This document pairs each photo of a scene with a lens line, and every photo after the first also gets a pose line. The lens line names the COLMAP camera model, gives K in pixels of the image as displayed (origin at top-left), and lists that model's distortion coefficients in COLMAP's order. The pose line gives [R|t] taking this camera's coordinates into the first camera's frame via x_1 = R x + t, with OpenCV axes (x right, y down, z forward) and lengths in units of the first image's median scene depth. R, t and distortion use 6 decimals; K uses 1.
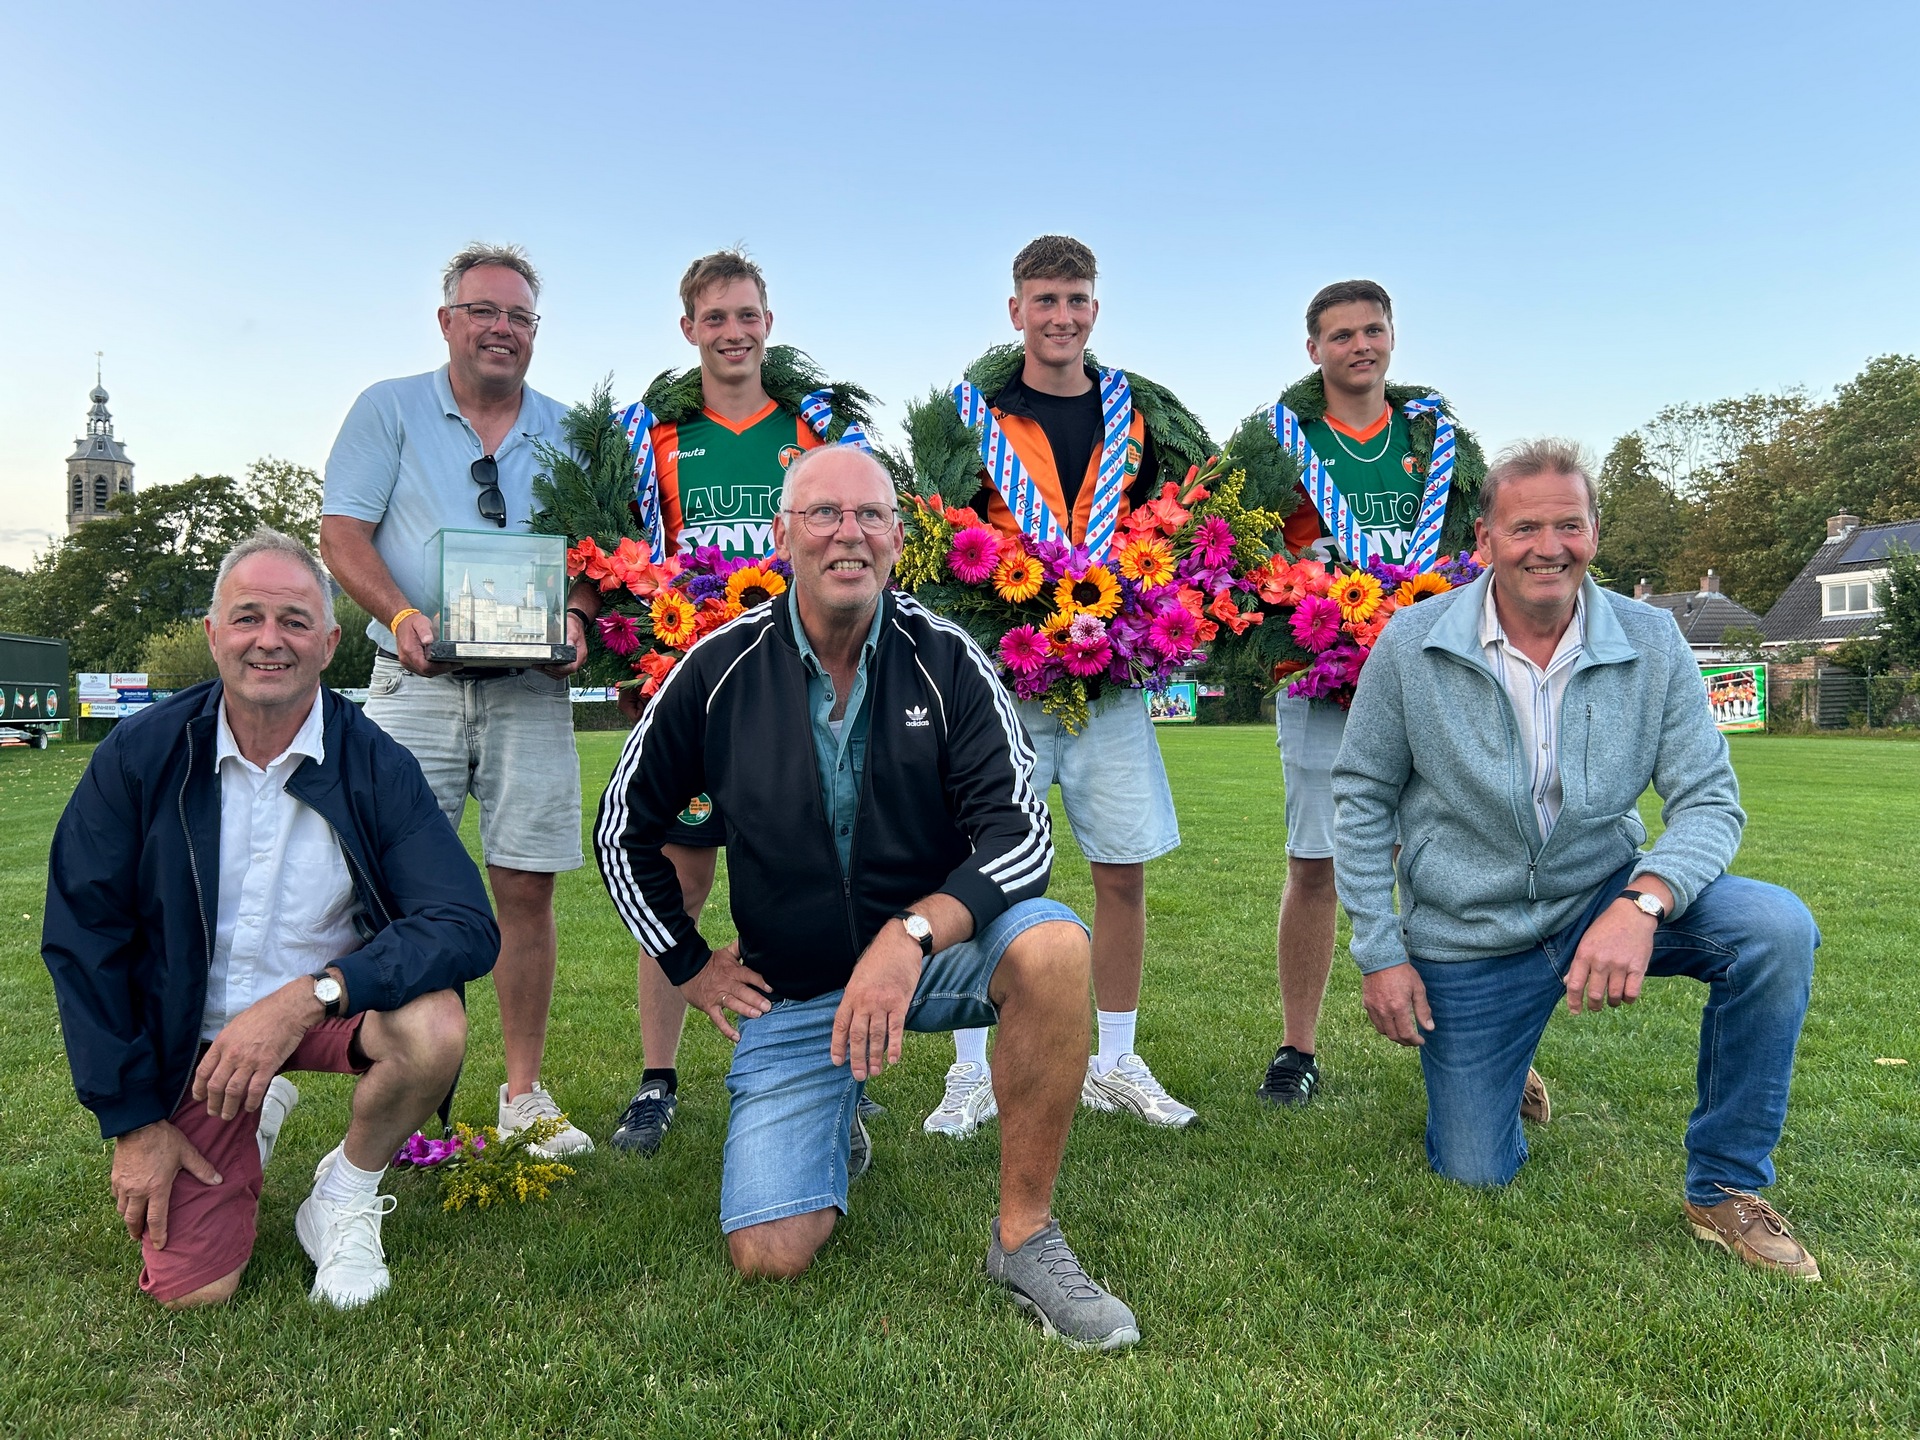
lens RADIAL K [[1531.6, 0, 987.0], [0, 1531.6, 706.9], [0, 0, 1]] dist [0.001520, -0.001853]
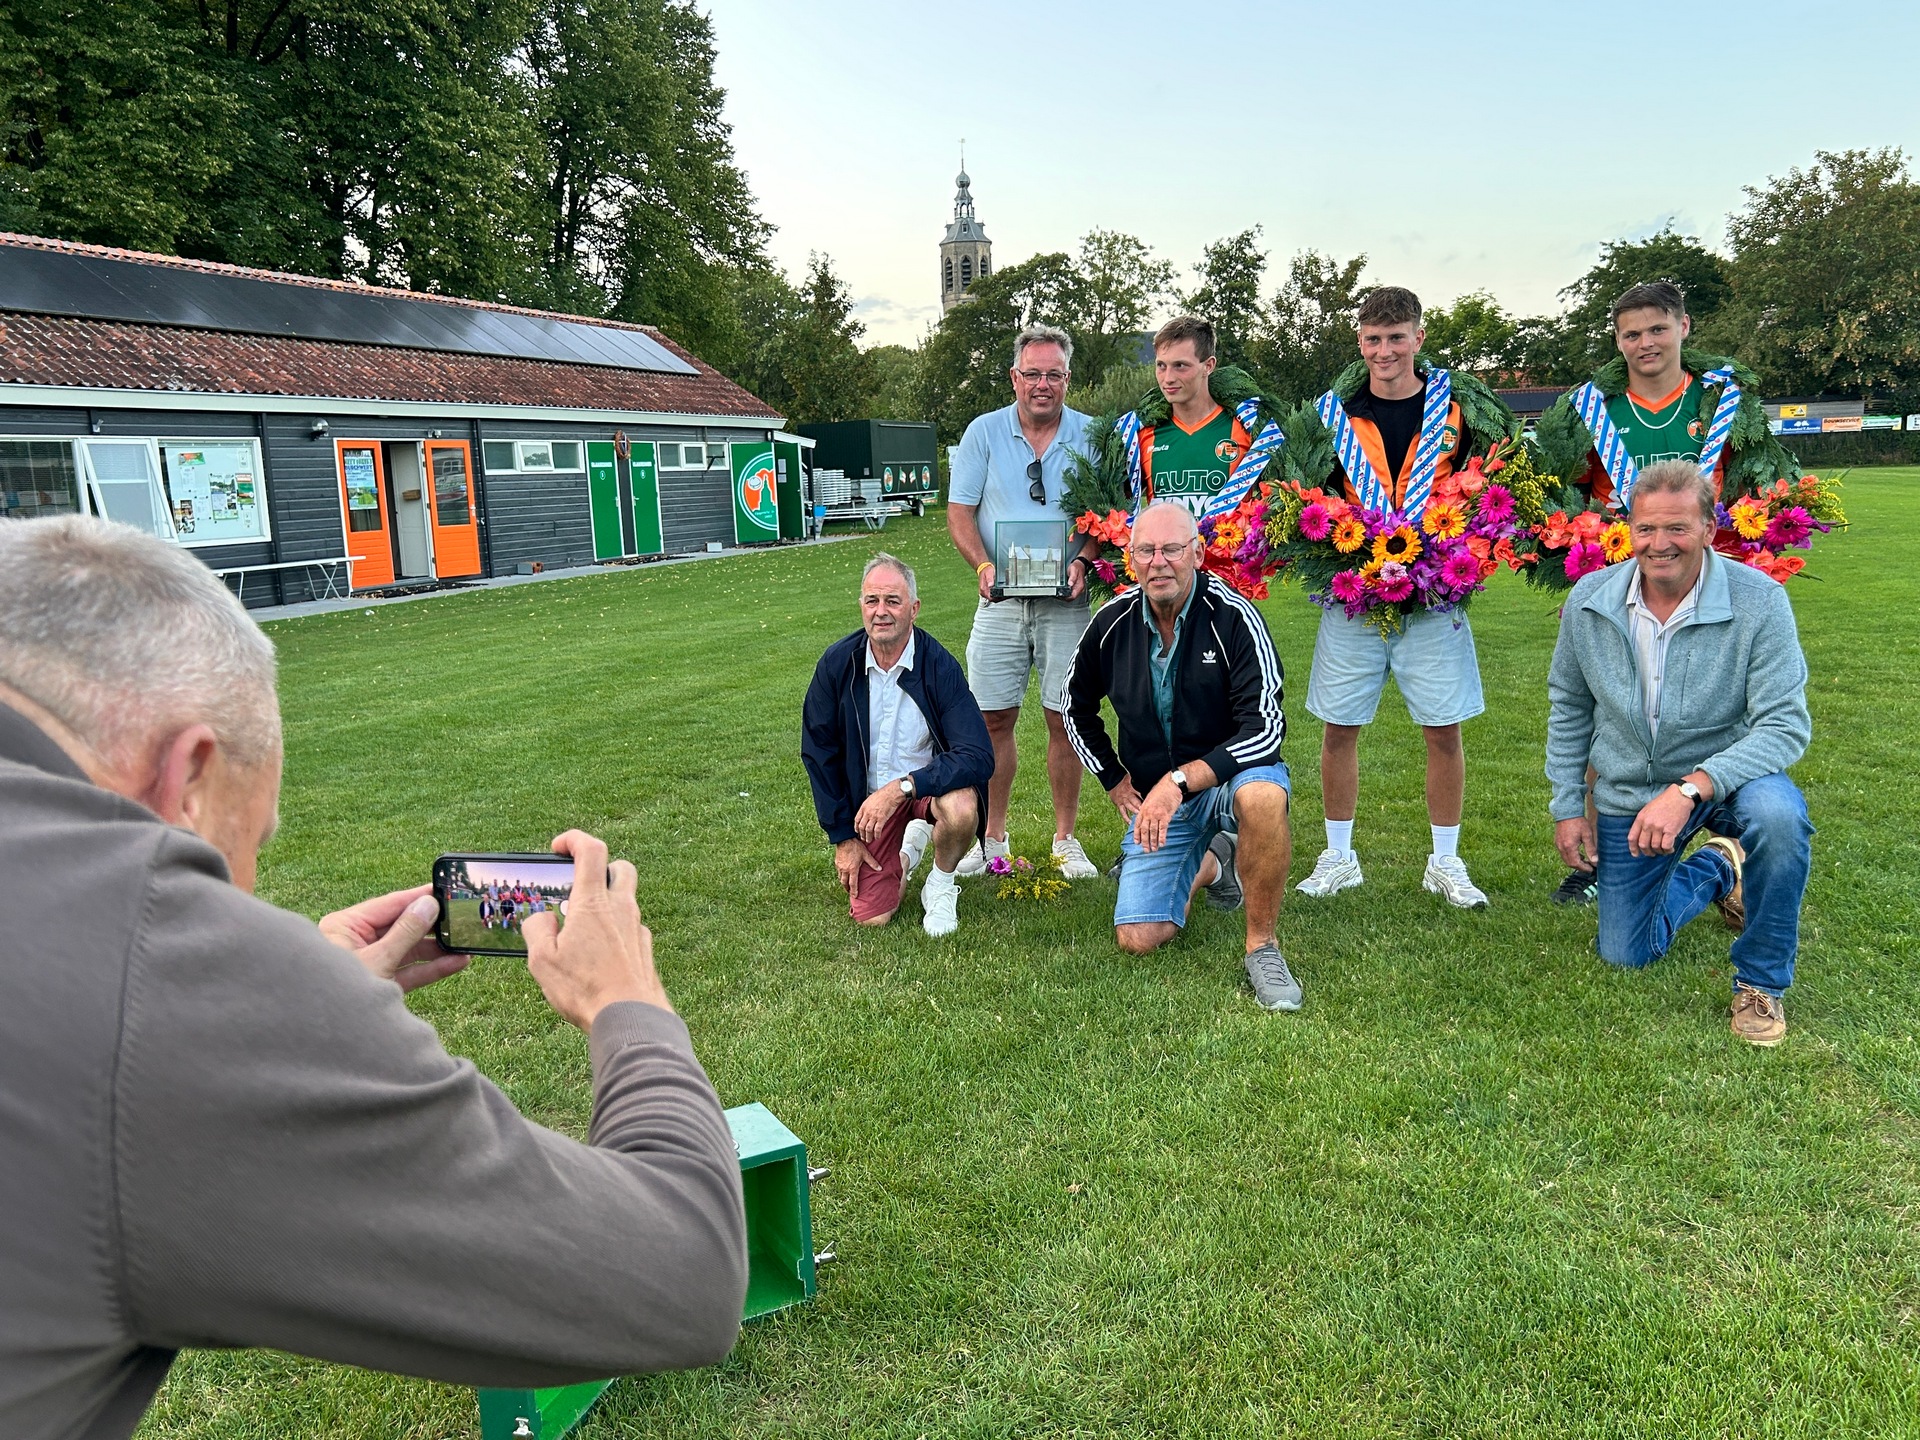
lens RADIAL K [[1523.7, 0, 943.5], [0, 1523.7, 731.3], [0, 0, 1]] dist [0.054451, -0.004337]
pose [[0.854572, 0.059465, -0.515917, 0.450900], [0.035461, 0.984423, 0.172203, -0.162718], [0.518121, -0.165455, 0.839152, -0.469748]]
